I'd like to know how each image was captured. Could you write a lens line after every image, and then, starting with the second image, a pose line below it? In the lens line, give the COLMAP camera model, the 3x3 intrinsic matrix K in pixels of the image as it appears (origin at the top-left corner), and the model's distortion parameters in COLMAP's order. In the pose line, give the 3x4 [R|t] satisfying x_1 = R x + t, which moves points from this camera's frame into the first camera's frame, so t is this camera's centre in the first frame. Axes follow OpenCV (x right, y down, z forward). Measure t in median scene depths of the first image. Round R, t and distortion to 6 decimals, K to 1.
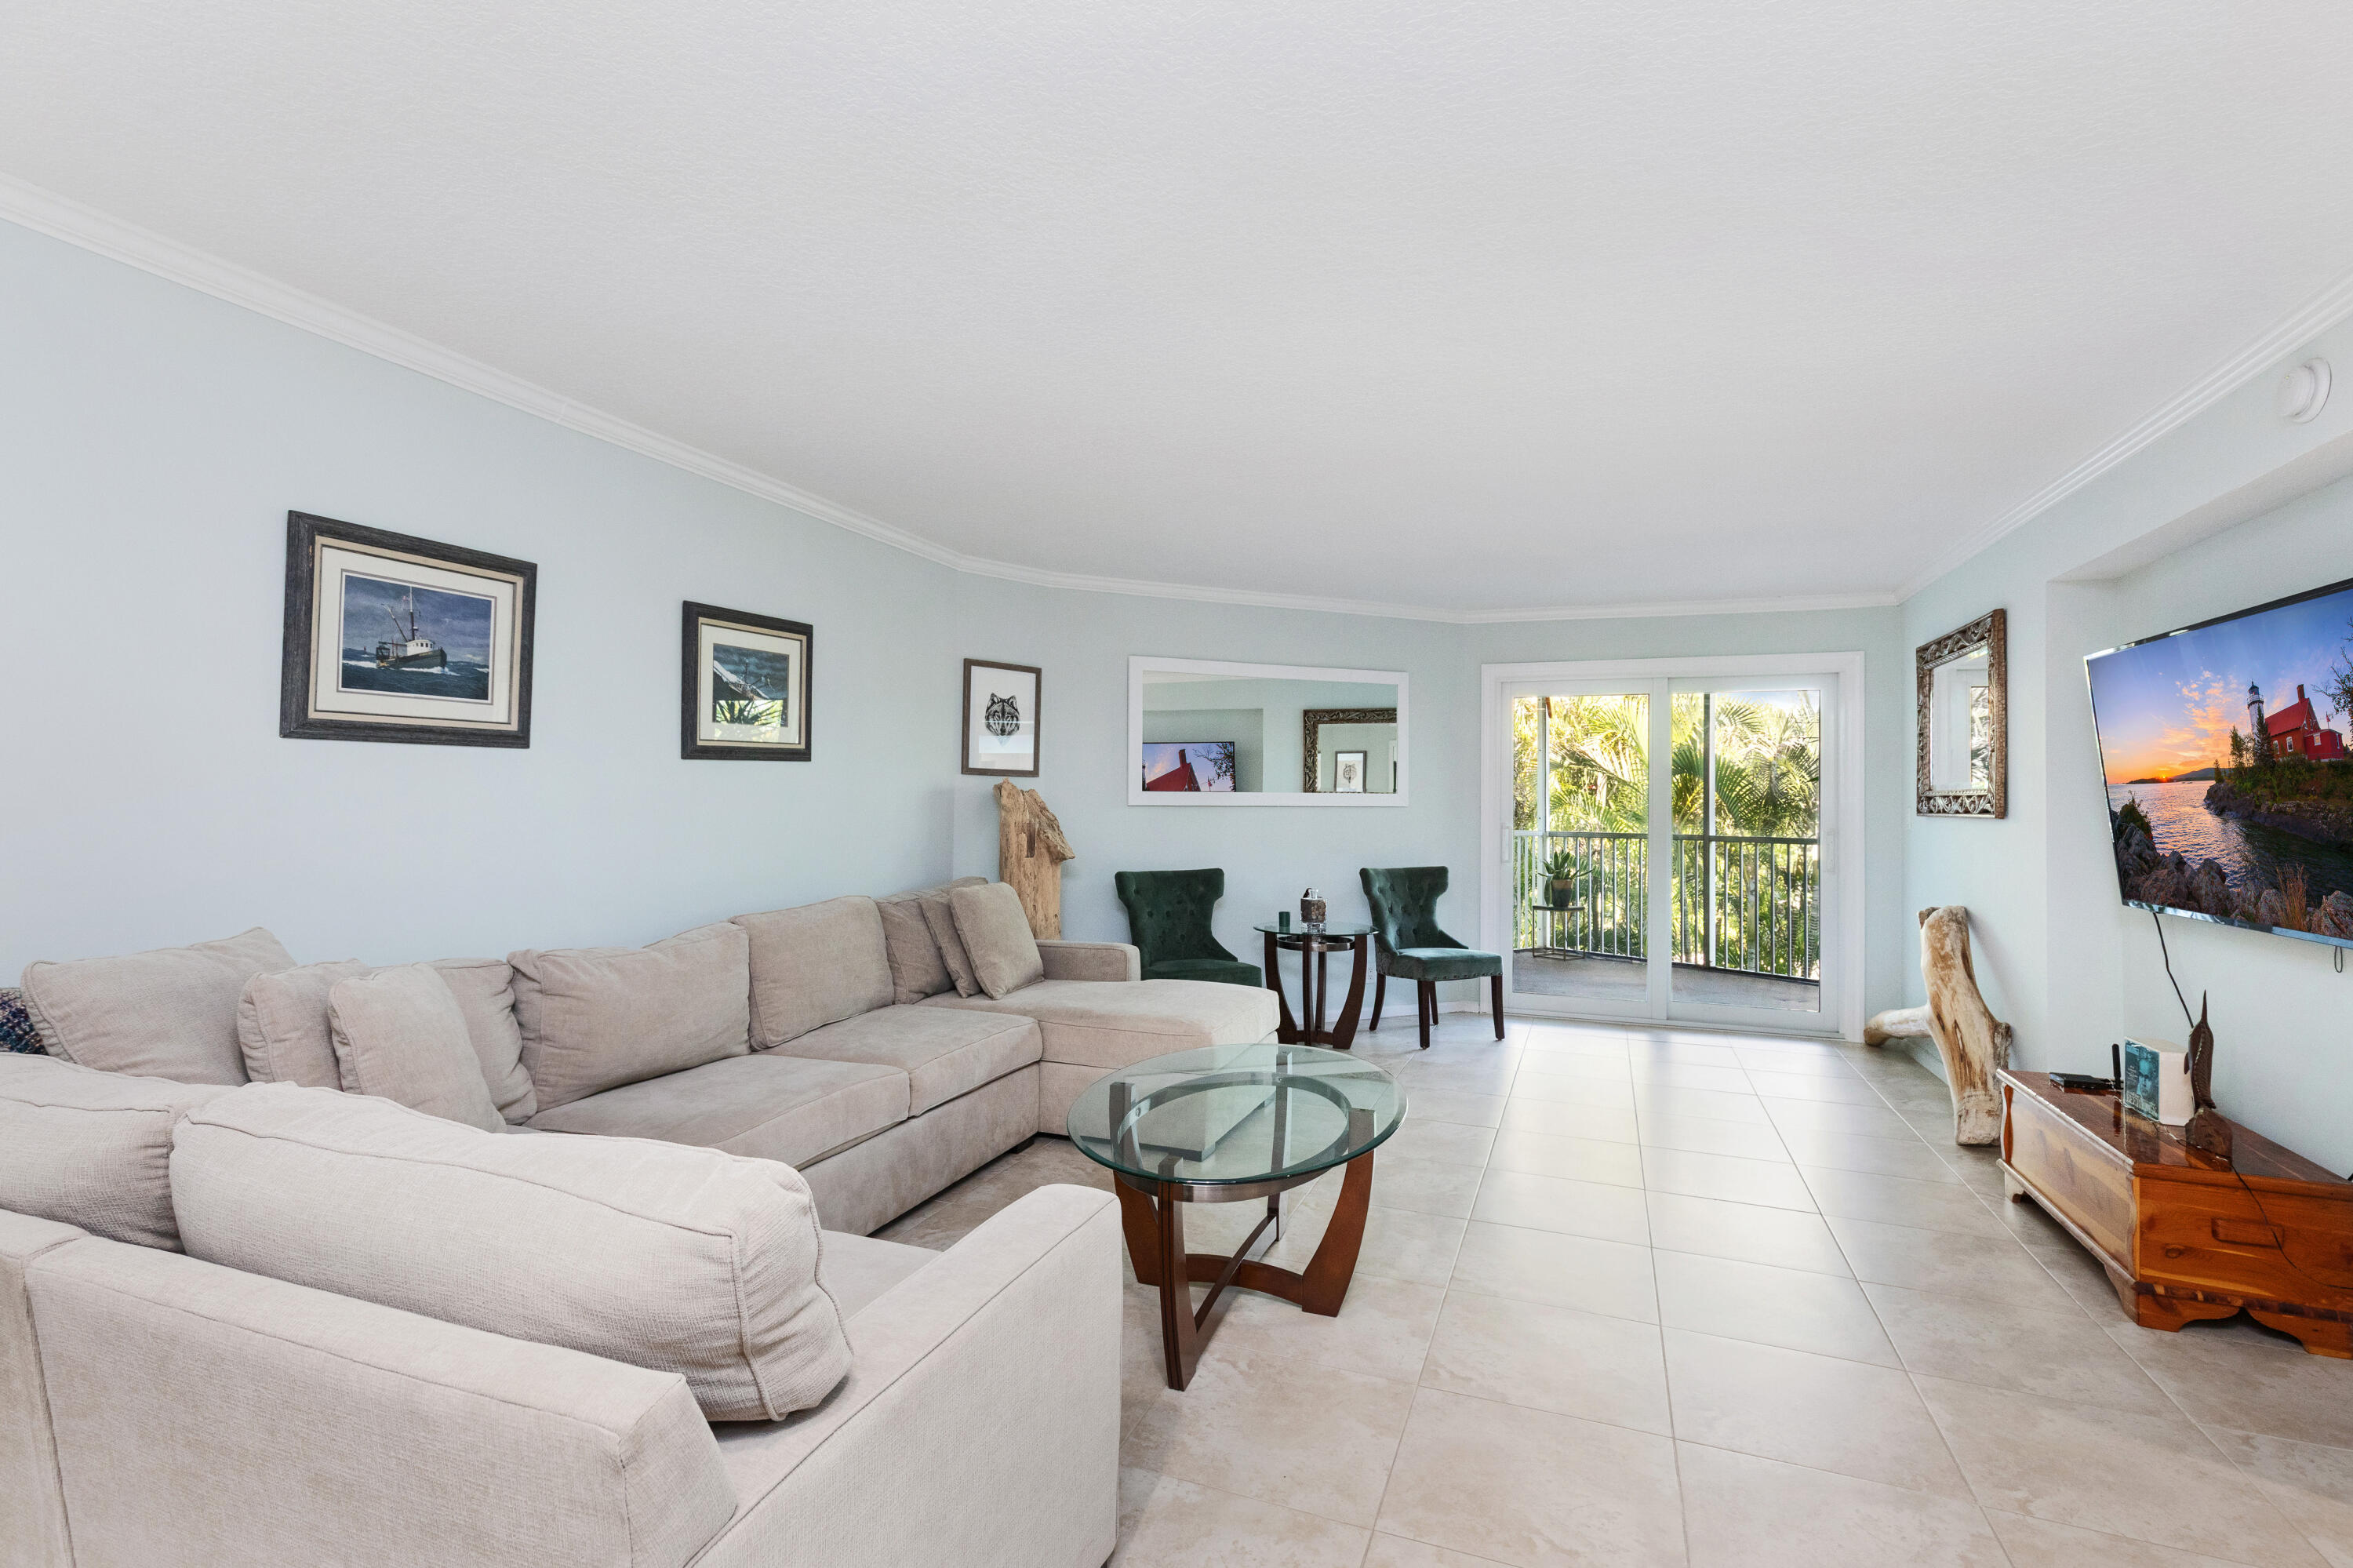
lens RADIAL K [[1080.2, 0, 1157.9], [0, 1080.2, 779.5], [0, 0, 1]] dist [0.012809, -0.005384]
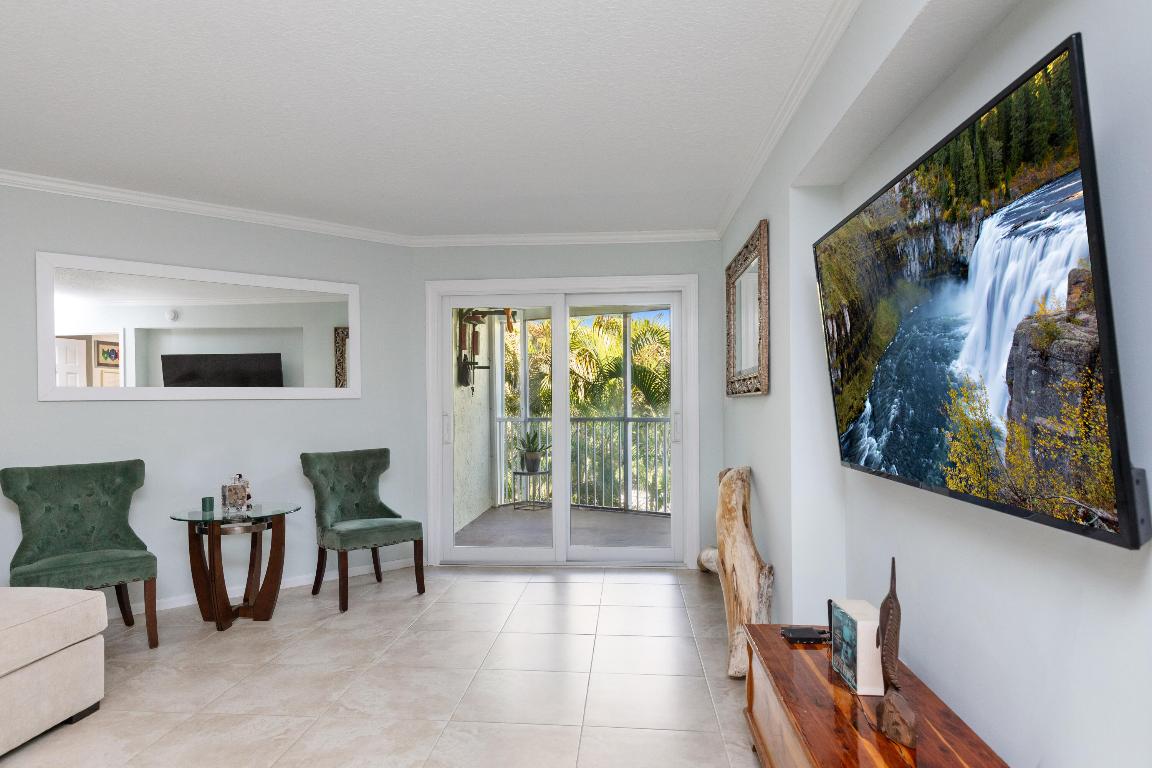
lens RADIAL K [[684.5, 0, 554.6], [0, 684.5, 400.6], [0, 0, 1]] dist [0.015432, 0.001379]
pose [[0.960506, -0.019391, 0.277581, 0.279211], [0.015749, 0.999758, 0.015345, 0.023663], [-0.277812, -0.010367, 0.960580, 0.275156]]
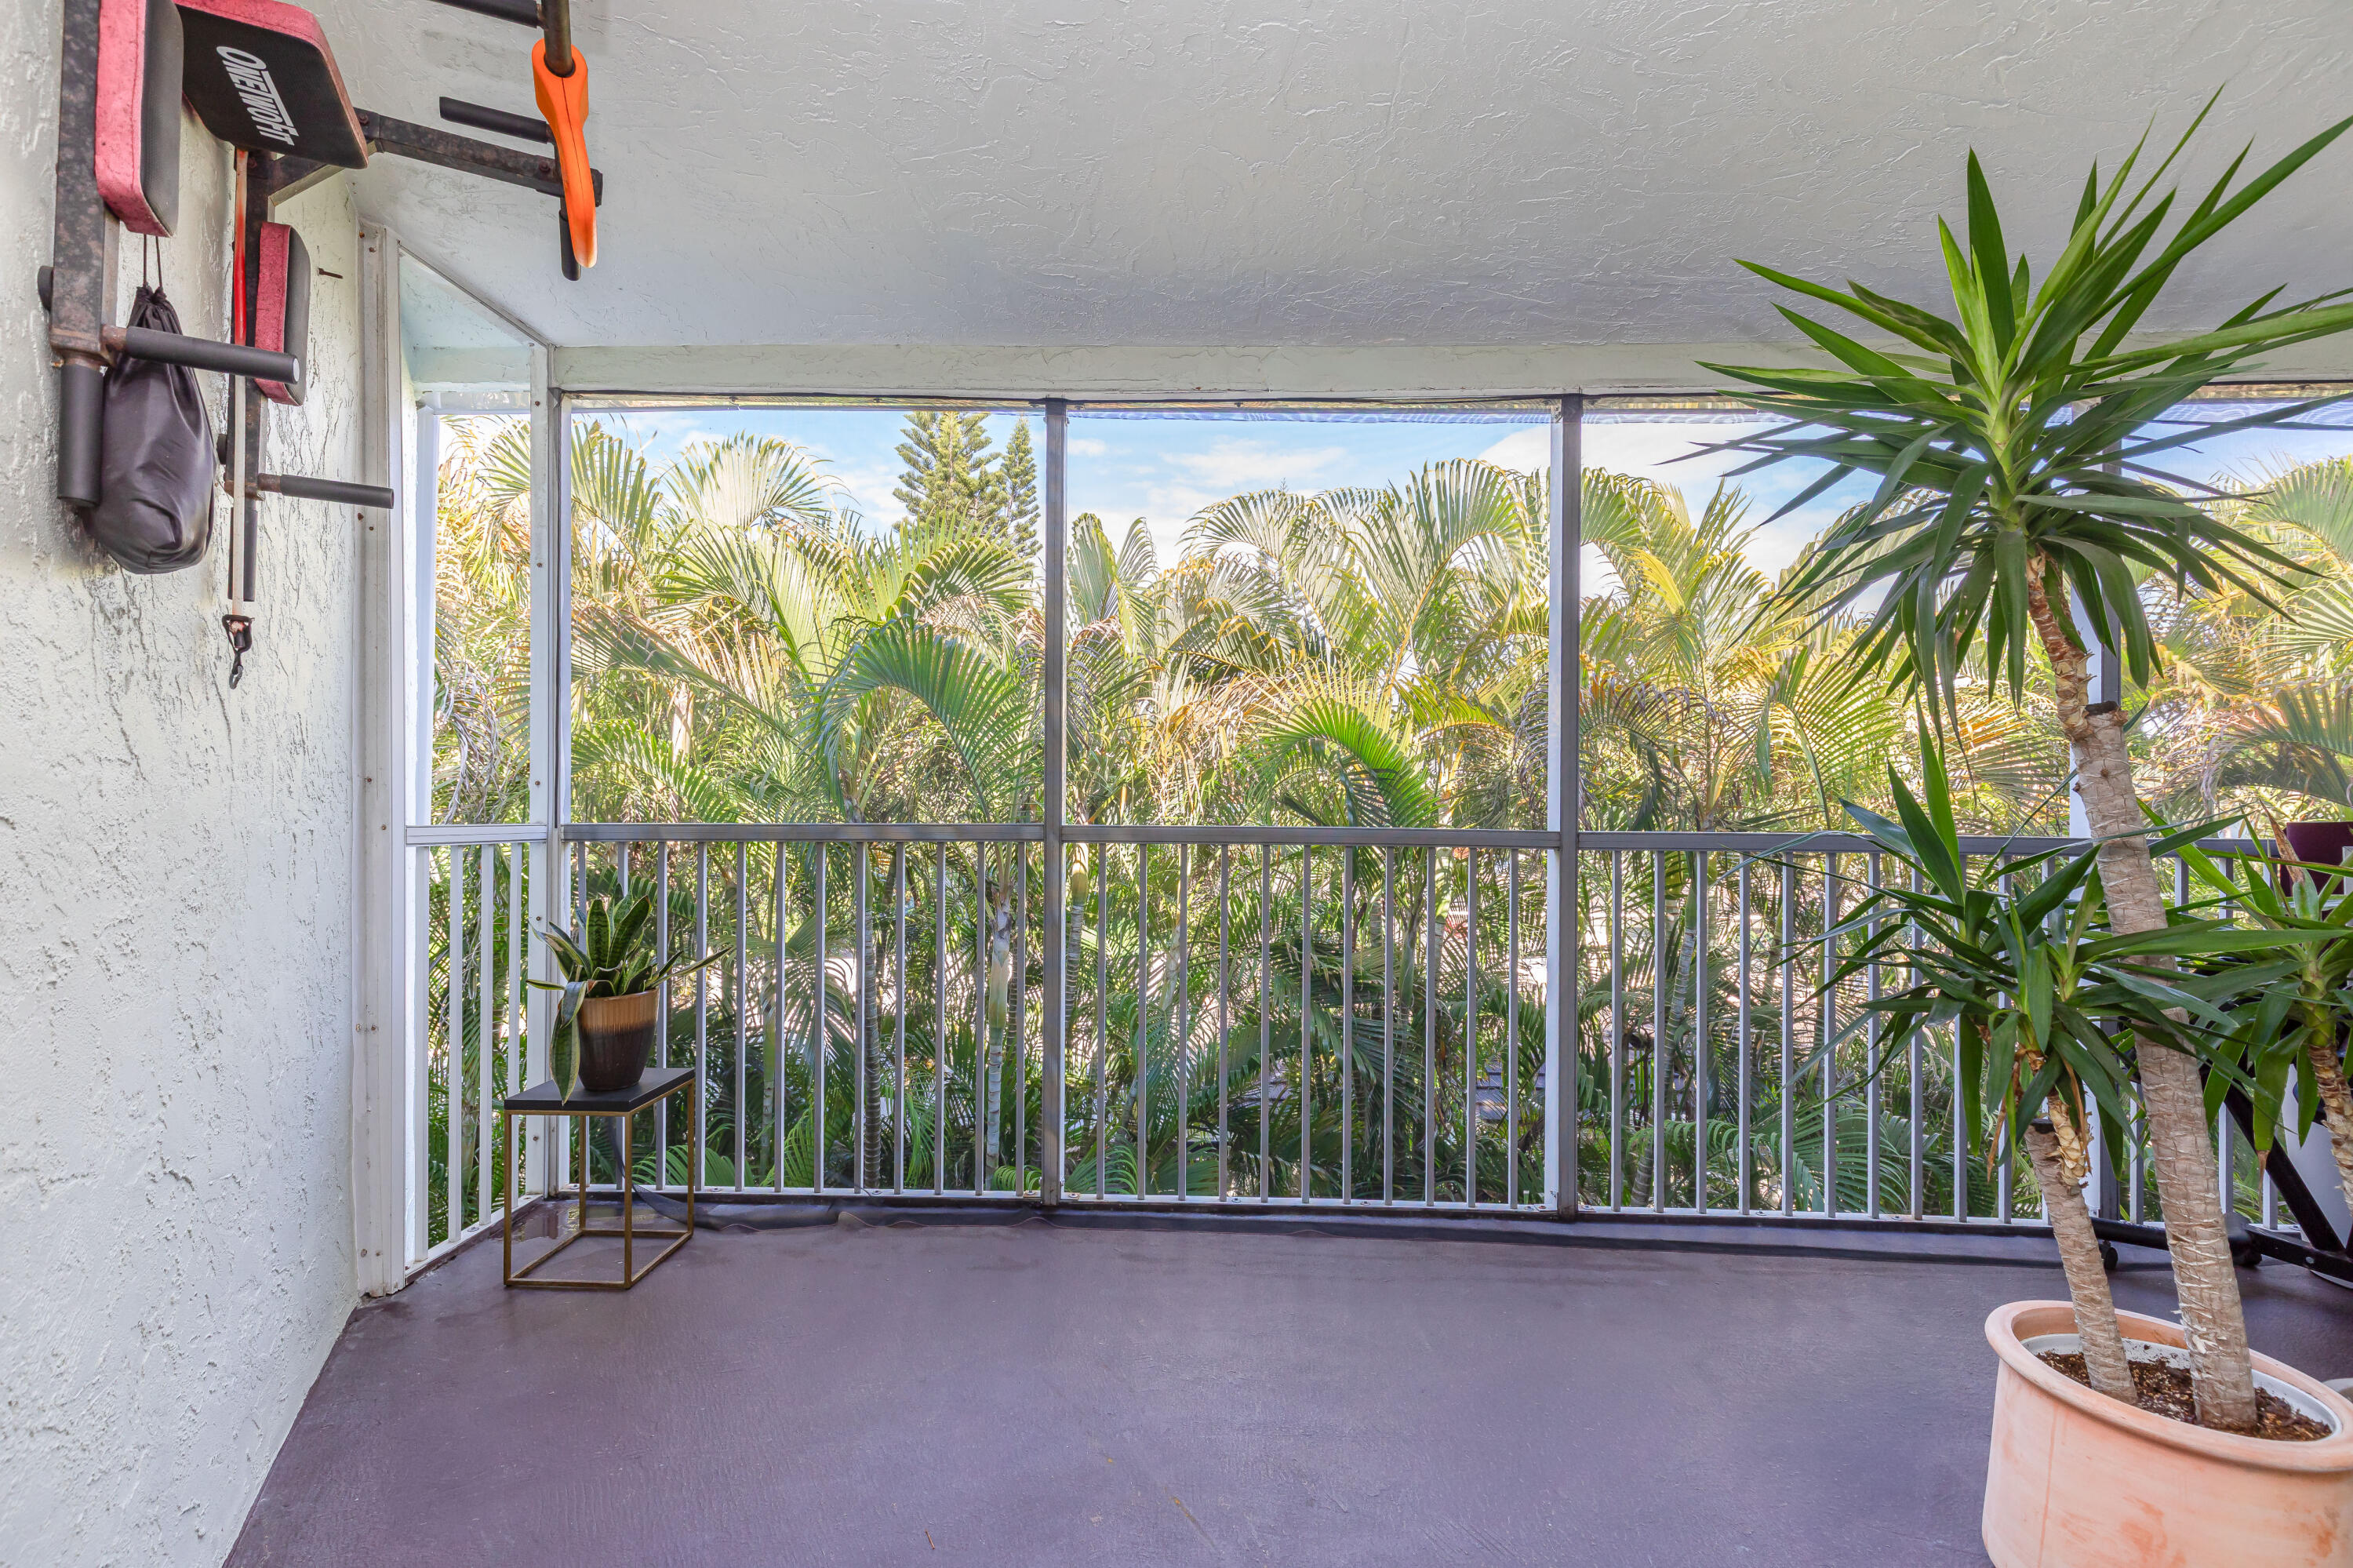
lens RADIAL K [[1080.2, 0, 1181.4], [0, 1080.2, 773.4], [0, 0, 1]] dist [0.012809, -0.005384]
pose [[0.645352, -0.000703, 0.763885, 0.441126], [-0.010864, 0.999890, 0.010098, 0.052922], [-0.763808, -0.014815, 0.645274, 1.238748]]
